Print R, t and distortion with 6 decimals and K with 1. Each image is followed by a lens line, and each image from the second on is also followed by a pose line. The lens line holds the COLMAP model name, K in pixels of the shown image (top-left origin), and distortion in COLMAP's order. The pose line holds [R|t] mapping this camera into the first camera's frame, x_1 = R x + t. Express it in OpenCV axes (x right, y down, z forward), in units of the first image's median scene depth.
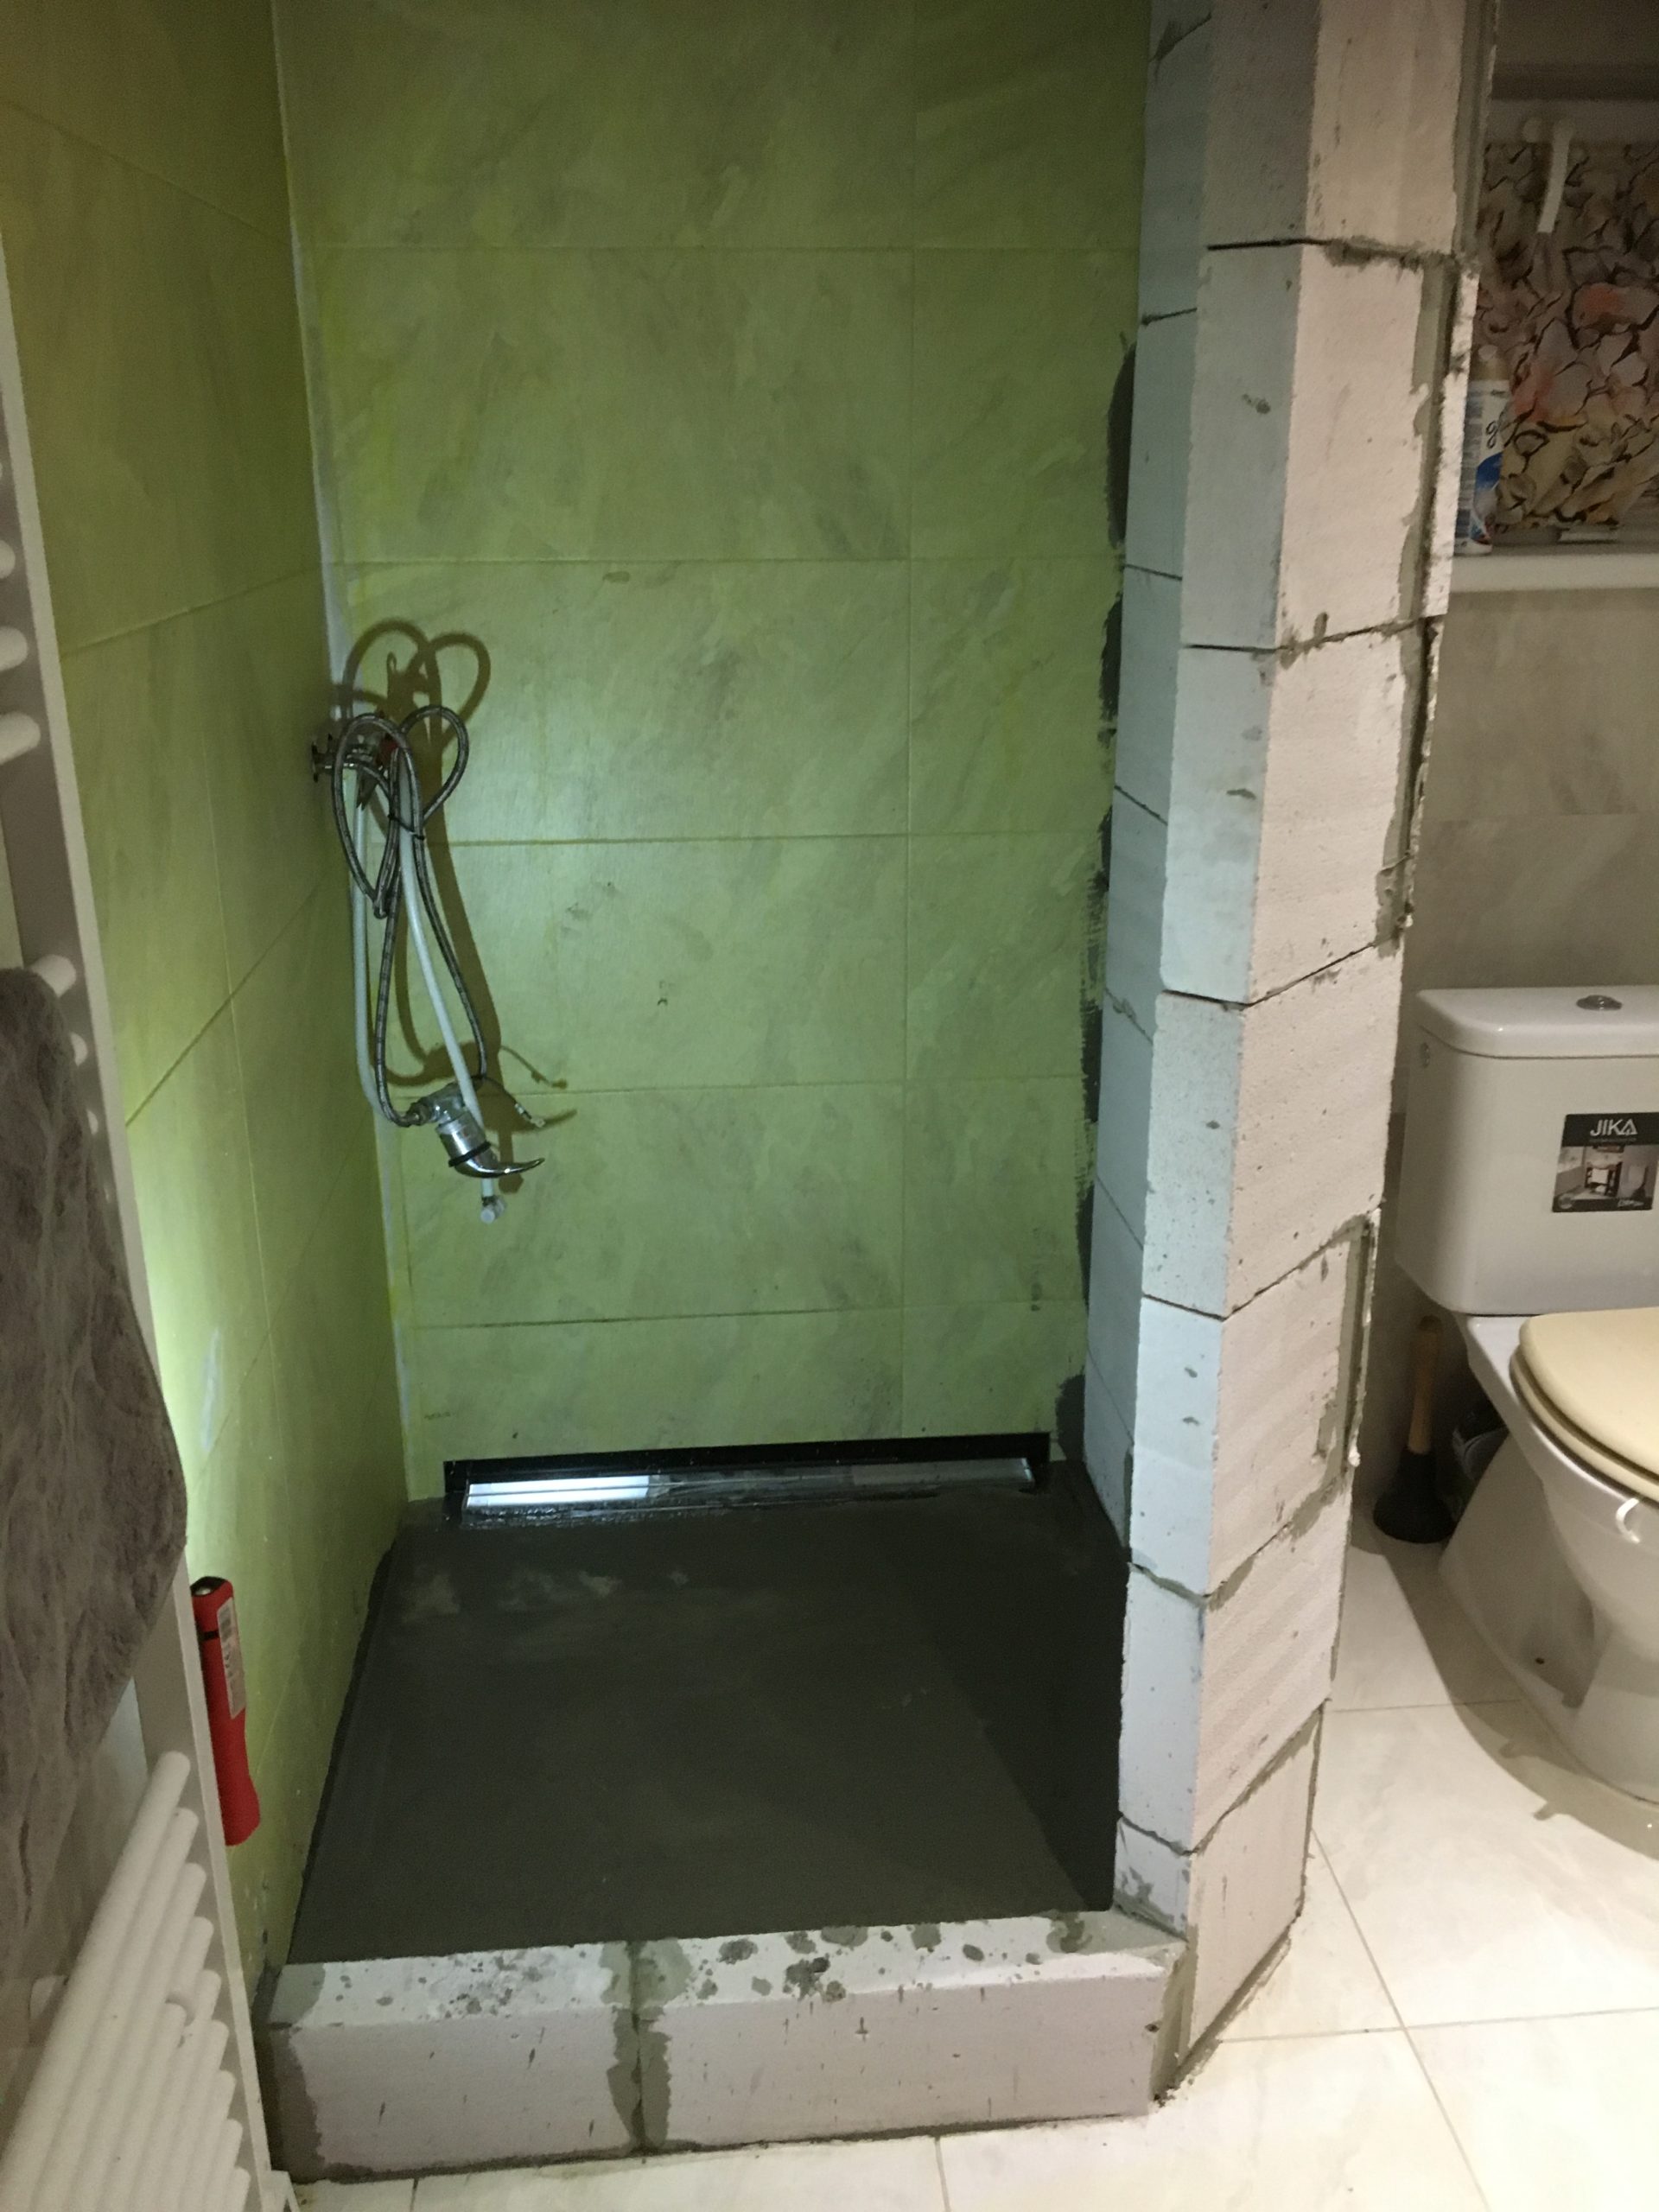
lens RADIAL K [[1842.8, 0, 837.7], [0, 1842.8, 1095.1], [0, 0, 1]] dist [0.076692, -0.116754]
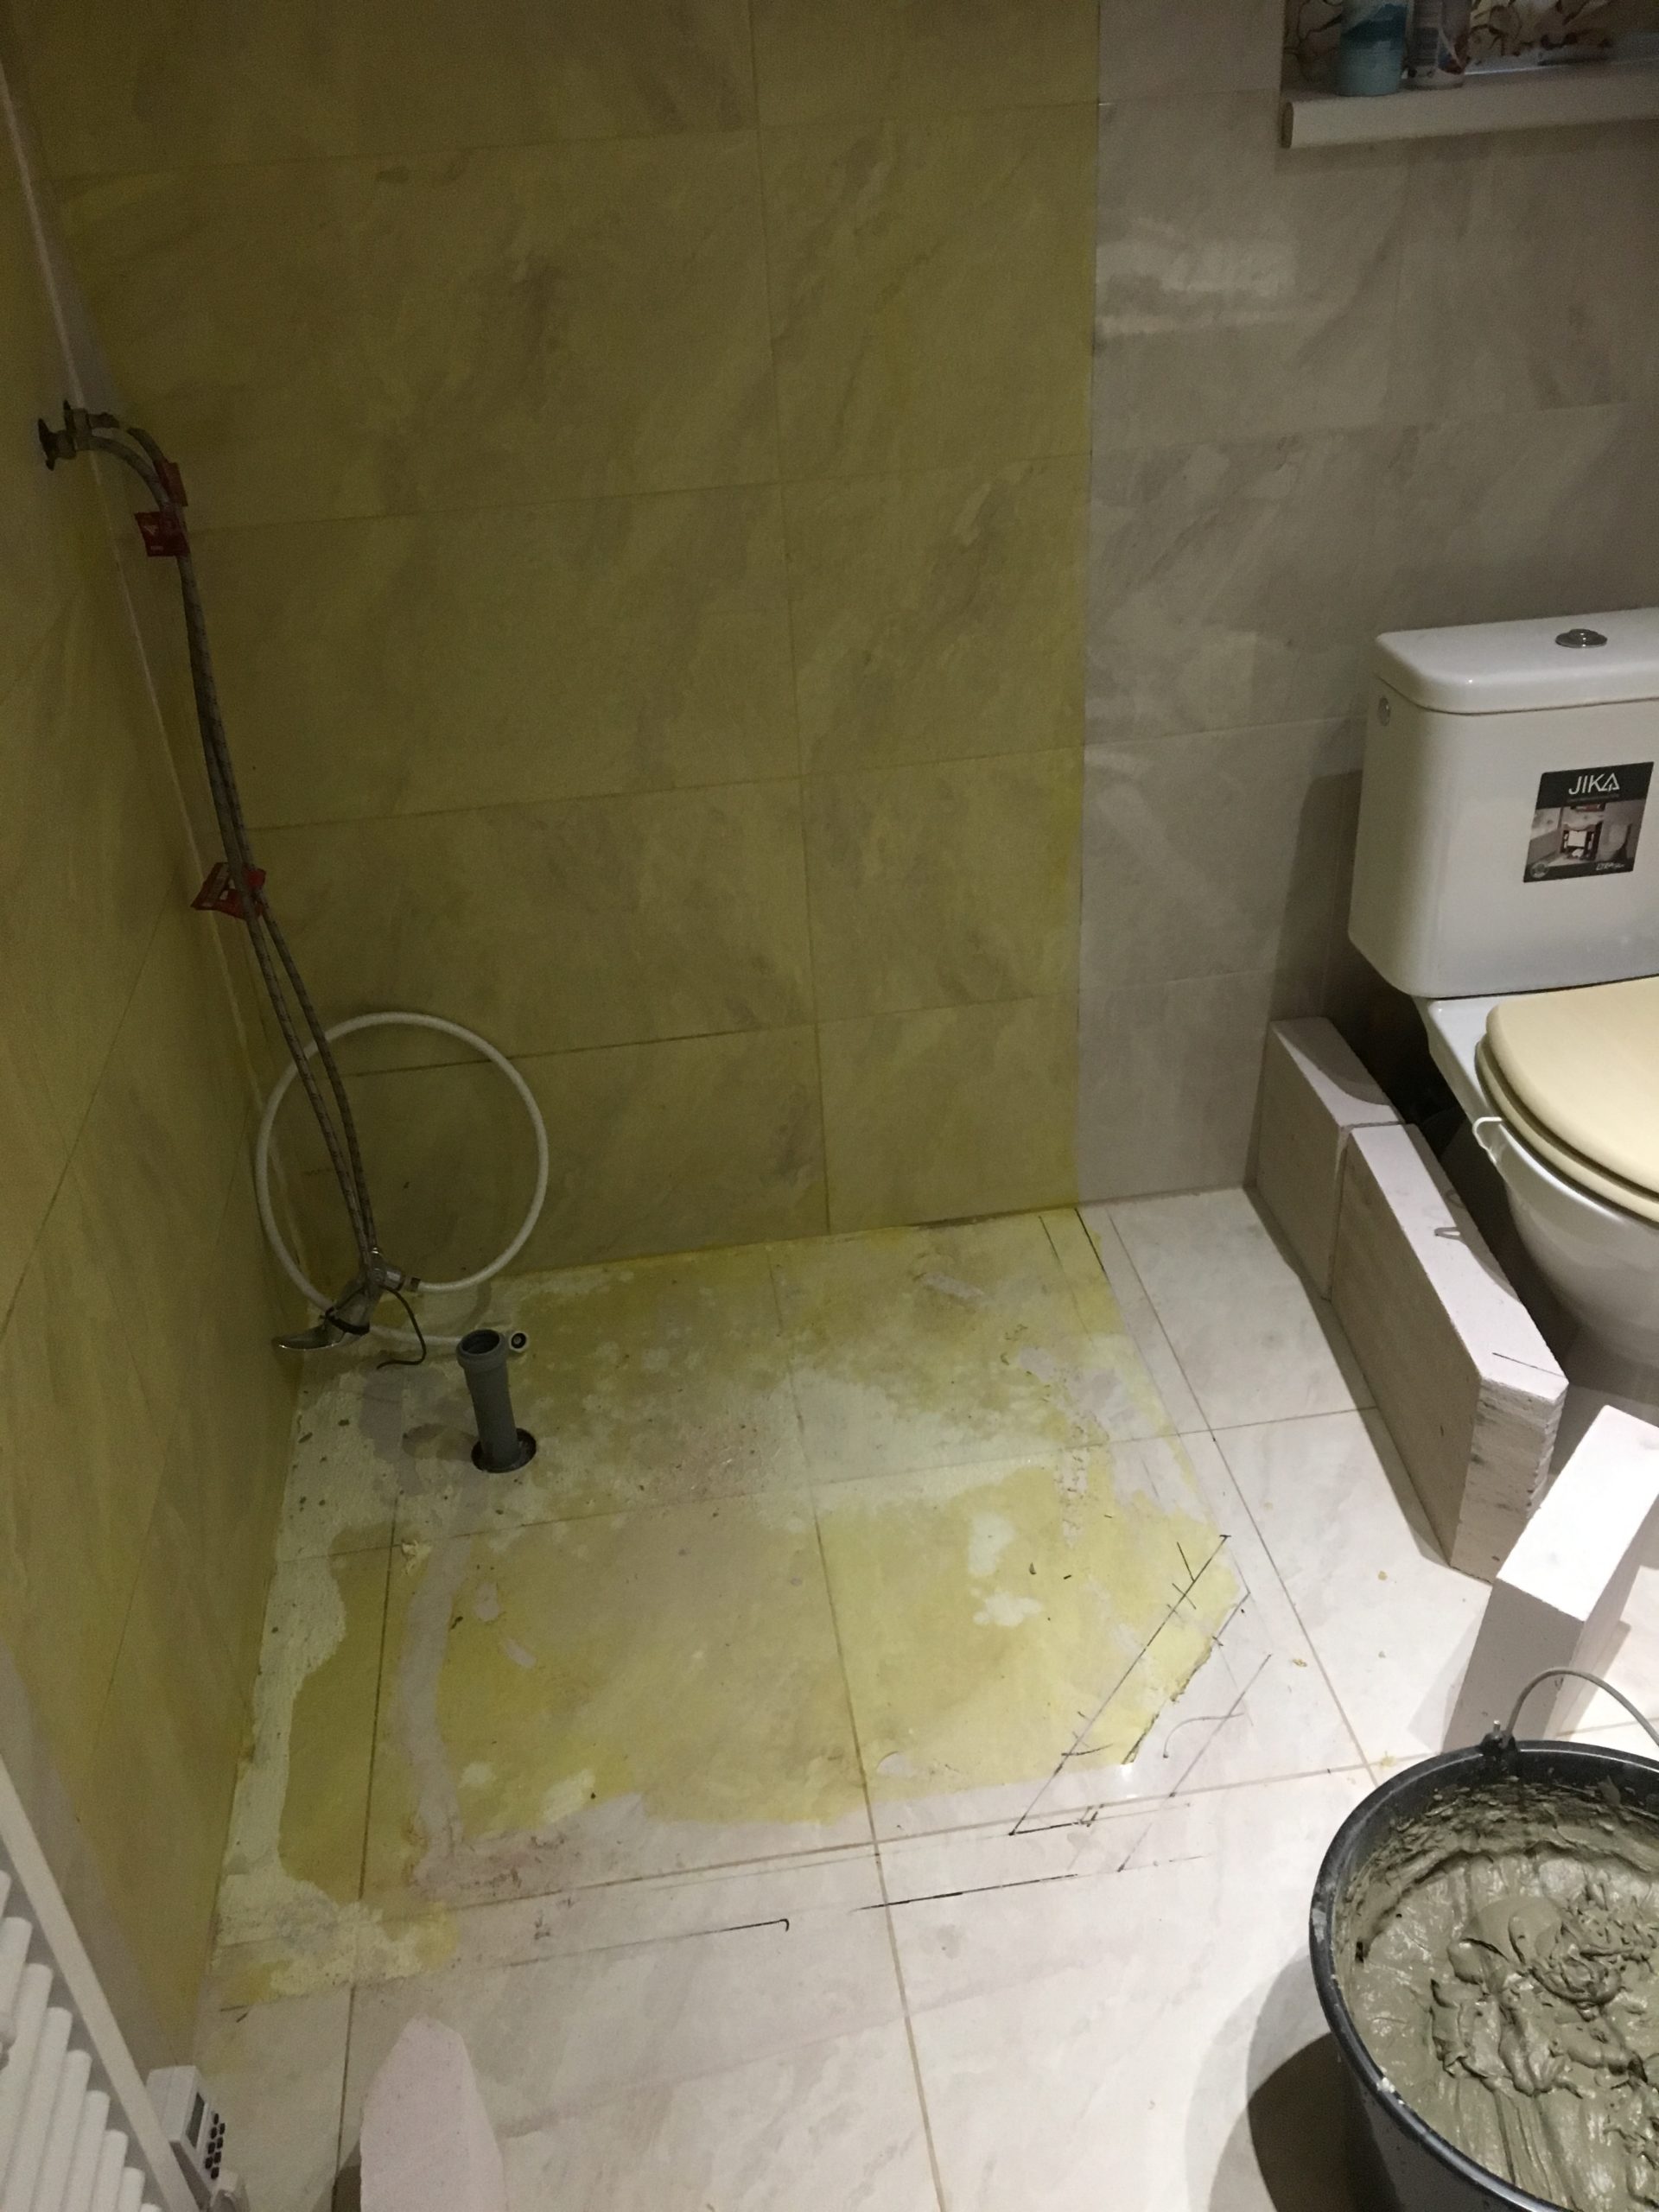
lens RADIAL K [[1842.8, 0, 842.3], [0, 1842.8, 1095.8], [0, 0, 1]] dist [0.076692, -0.116754]
pose [[0.997232, -0.069595, 0.026177, 0.025220], [0.062390, 0.974705, 0.214613, -0.050255], [-0.040451, -0.212385, 0.976348, 0.114611]]
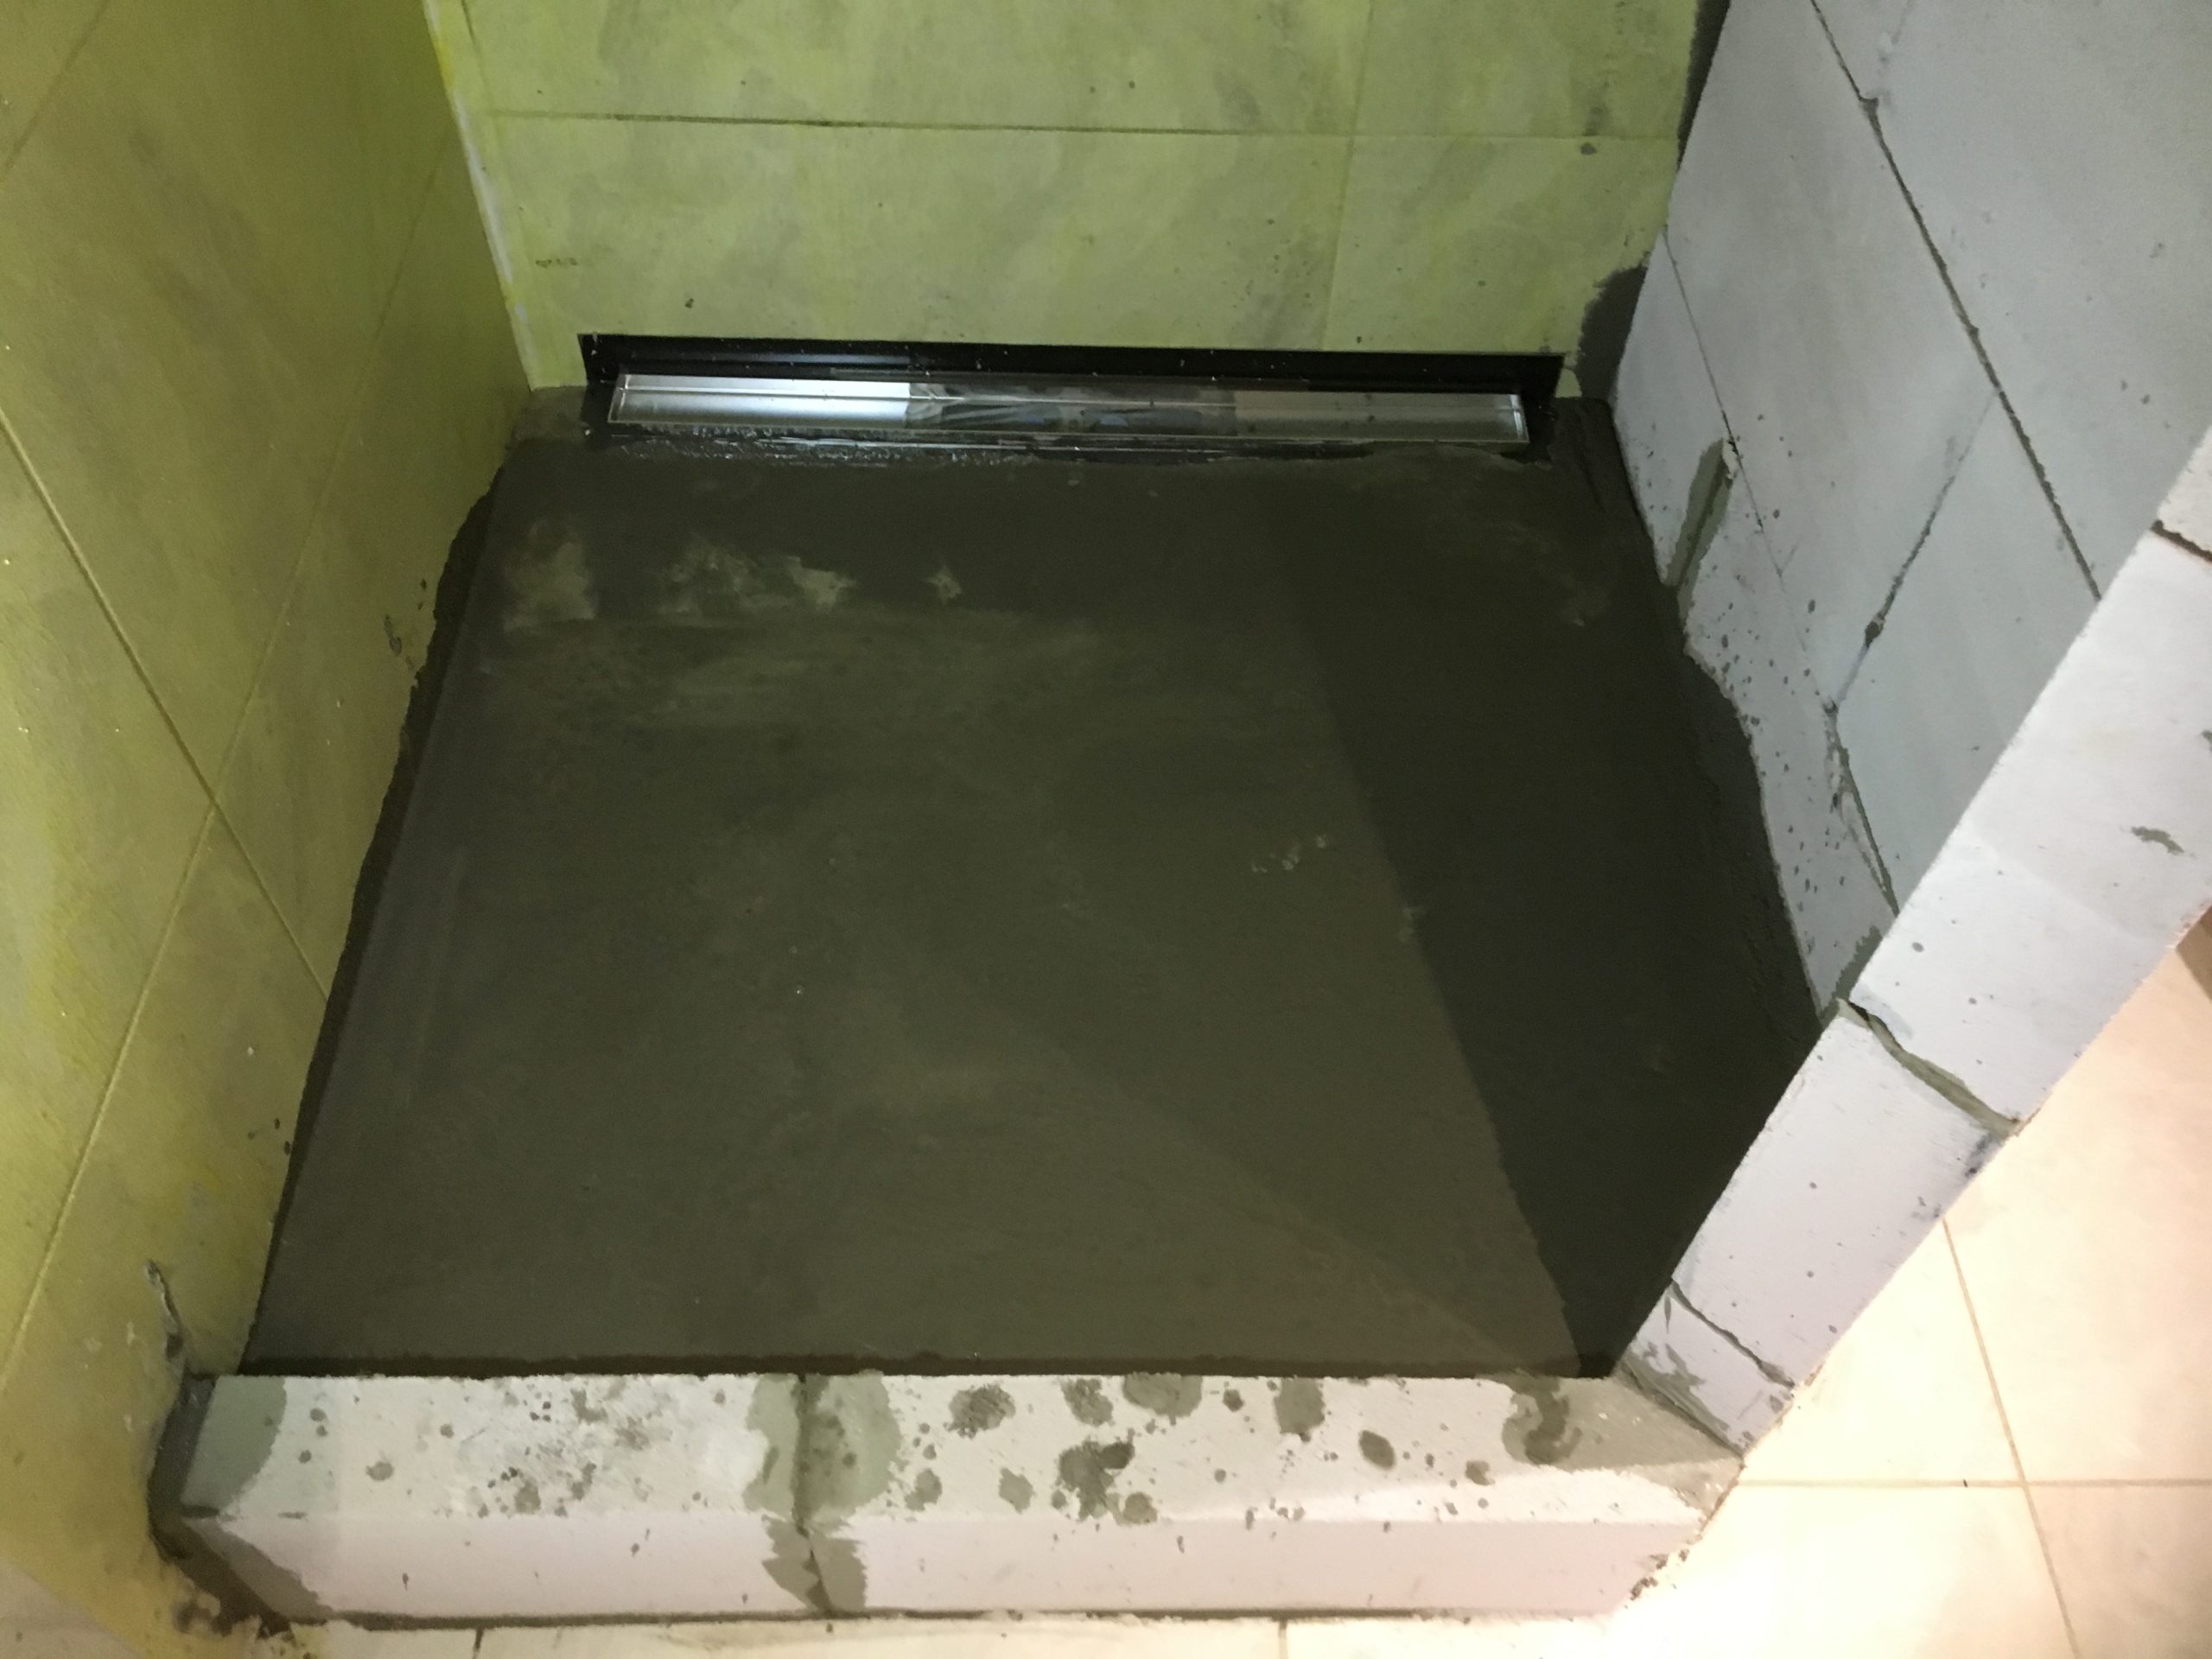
lens RADIAL K [[1842.8, 0, 1117.4], [0, 1842.8, 832.0], [0, 0, 1]] dist [0.076692, -0.116754]
pose [[0.996653, 0.080061, -0.016546, -0.011545], [-0.057941, 0.834529, 0.547909, -0.015958], [0.057674, -0.545116, 0.836374, 0.458742]]
